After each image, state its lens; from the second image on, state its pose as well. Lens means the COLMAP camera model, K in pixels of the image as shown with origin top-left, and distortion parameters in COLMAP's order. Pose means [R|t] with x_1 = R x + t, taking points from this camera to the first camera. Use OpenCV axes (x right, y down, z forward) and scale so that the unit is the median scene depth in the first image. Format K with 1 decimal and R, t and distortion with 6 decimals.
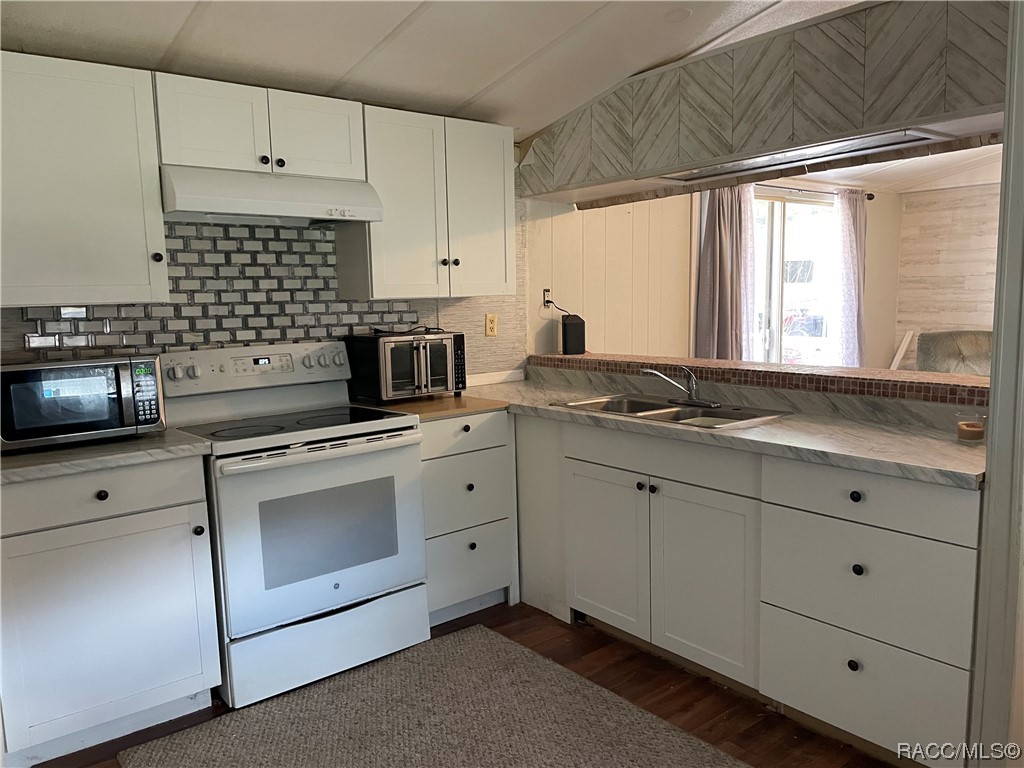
lens RADIAL K [[776.1, 0, 519.5], [0, 776.1, 390.6], [0, 0, 1]] dist [0.085009, -0.112696]
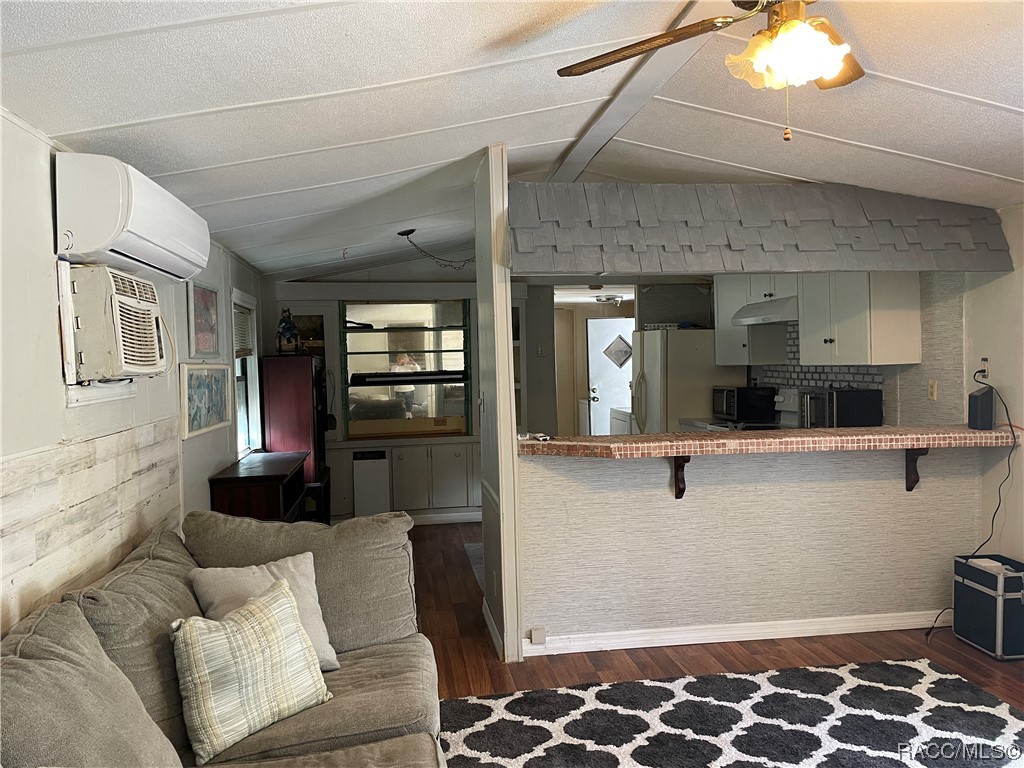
lens RADIAL K [[776.1, 0, 512.0], [0, 776.1, 383.9], [0, 0, 1]] dist [0.085009, -0.112696]
pose [[-0.517602, 0.056427, -0.853759, 1.530527], [-0.073313, 0.991228, 0.109960, -0.215761], [0.852475, 0.119508, -0.508925, 1.327578]]
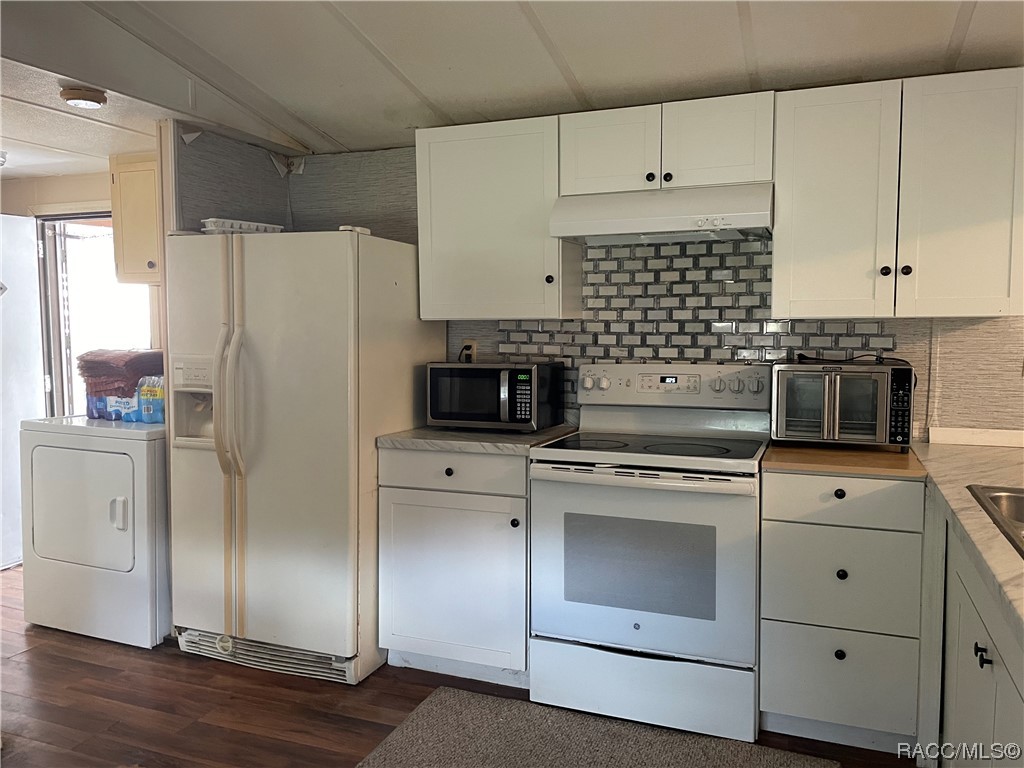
lens RADIAL K [[776.1, 0, 517.1], [0, 776.1, 375.7], [0, 0, 1]] dist [0.085009, -0.112696]
pose [[0.486664, 0.083505, -0.869589, 0.421515], [-0.116546, 0.992729, 0.030105, -0.049278], [0.865780, 0.086696, 0.492858, 0.348252]]
